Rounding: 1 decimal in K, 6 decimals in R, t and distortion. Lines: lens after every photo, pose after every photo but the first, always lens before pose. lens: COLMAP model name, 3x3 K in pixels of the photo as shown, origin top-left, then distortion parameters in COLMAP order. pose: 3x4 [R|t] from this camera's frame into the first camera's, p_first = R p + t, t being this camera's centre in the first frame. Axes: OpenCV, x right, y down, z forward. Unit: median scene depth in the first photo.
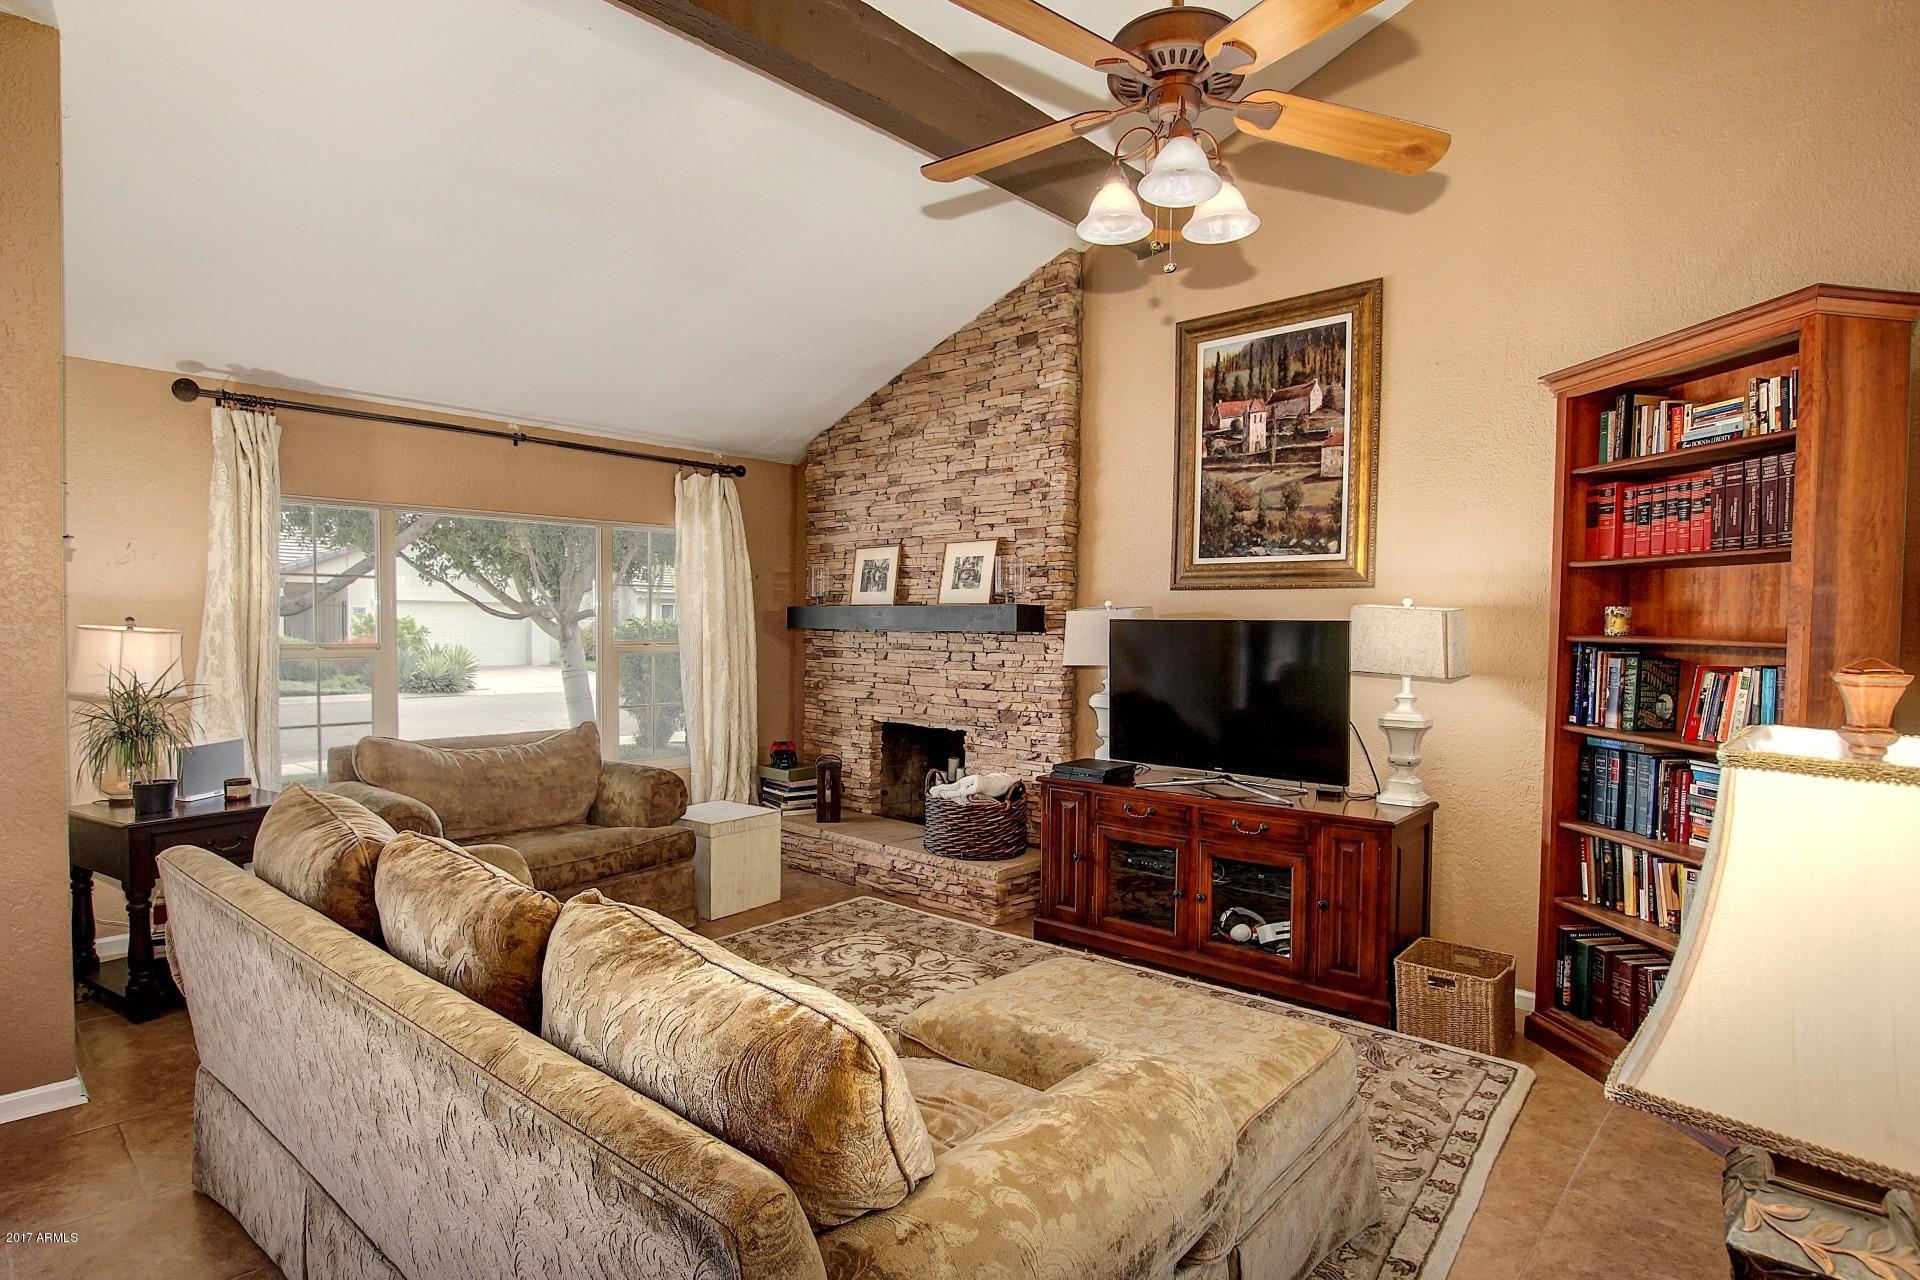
lens RADIAL K [[1016.3, 0, 960.6], [0, 1016.3, 647.7], [0, 0, 1]] dist [-0.003142, 0.000493]
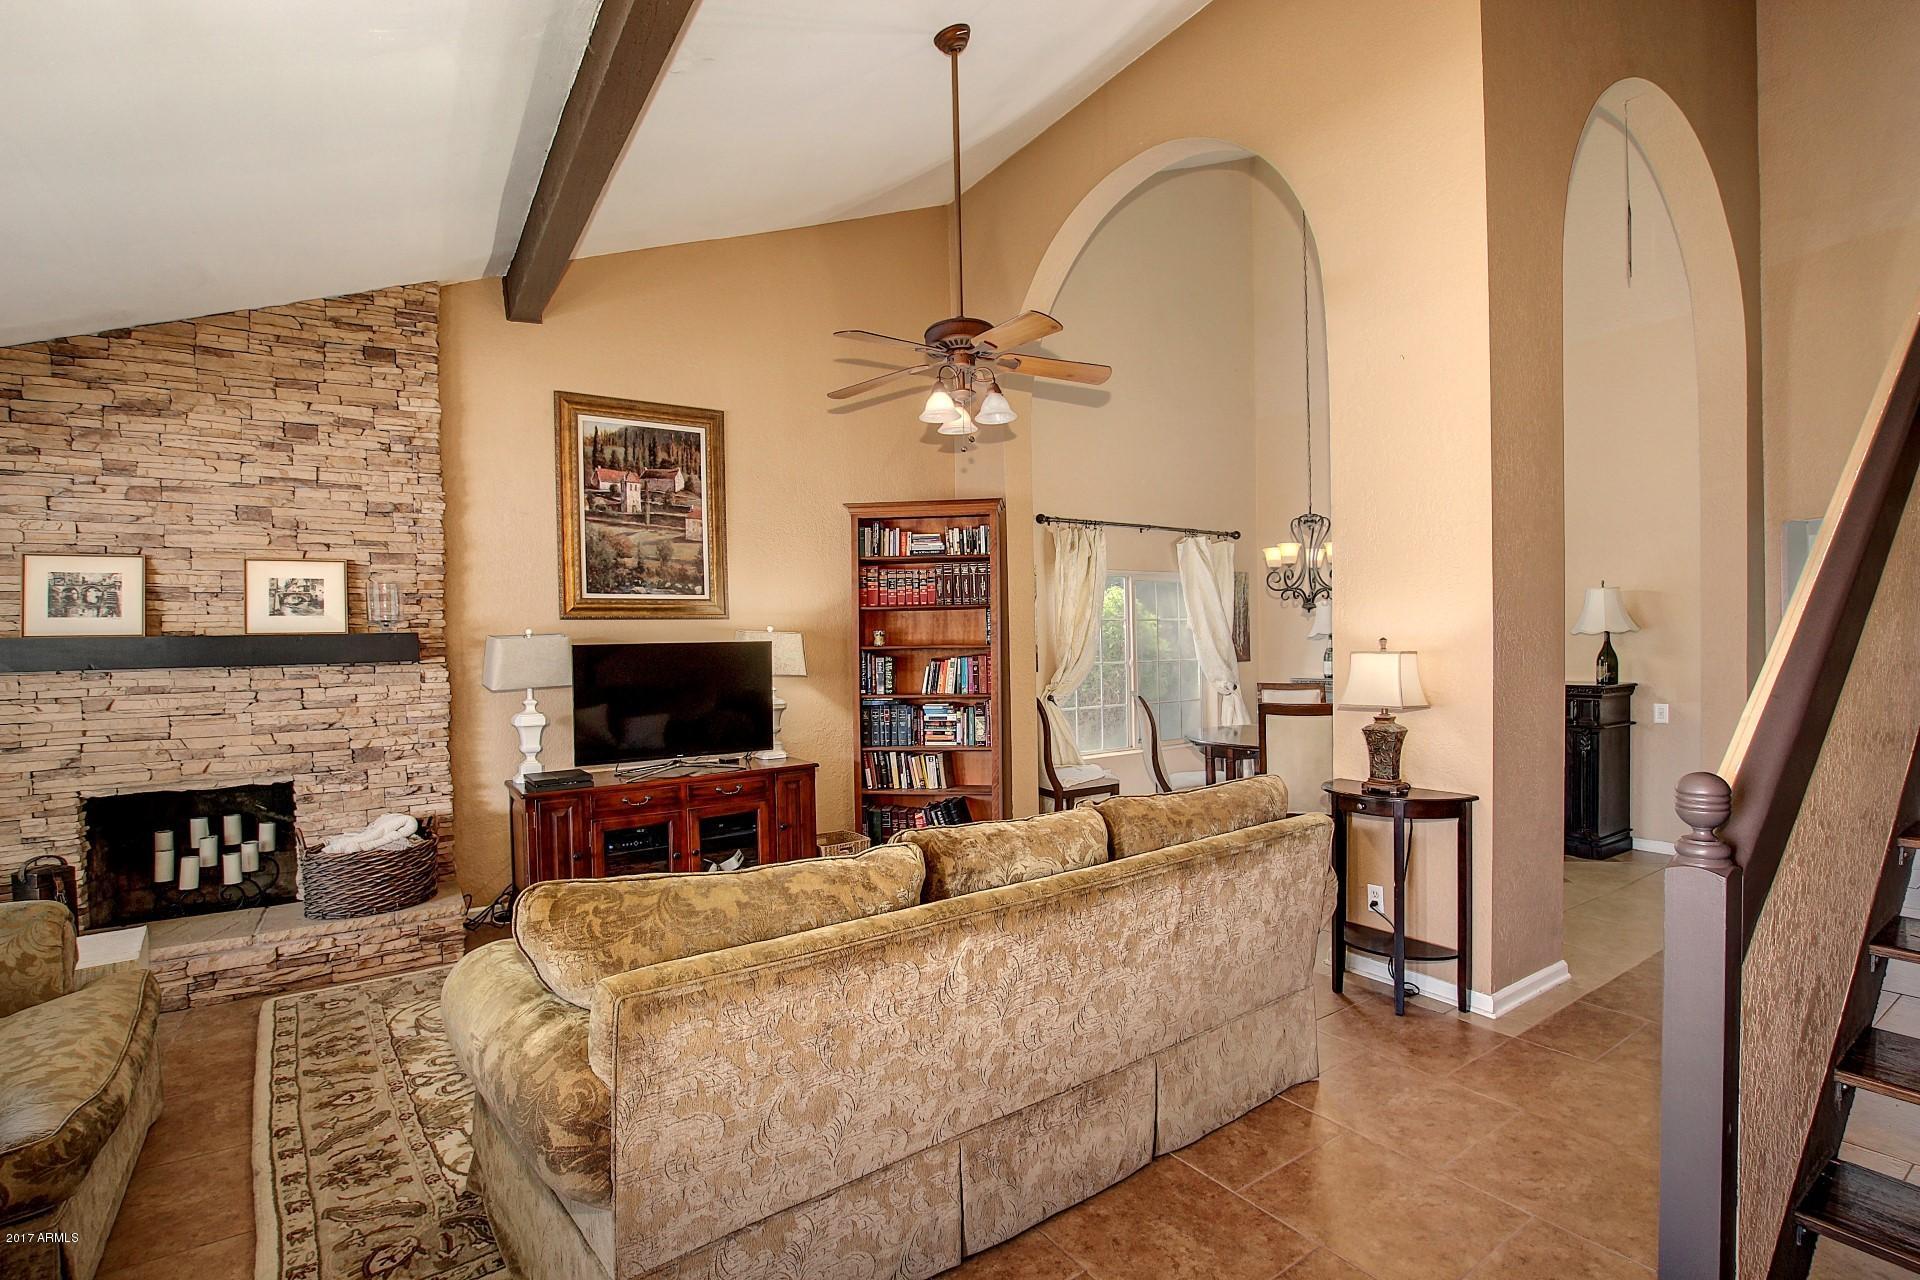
lens RADIAL K [[897.0, 0, 952.1], [0, 897.0, 650.0], [0, 0, 1]] dist [-0.001931, -0.000766]
pose [[0.249888, -0.027817, 0.967875, -0.684027], [0.045717, 0.998811, 0.016903, -0.018884], [-0.967195, 0.040025, 0.250863, 0.314749]]
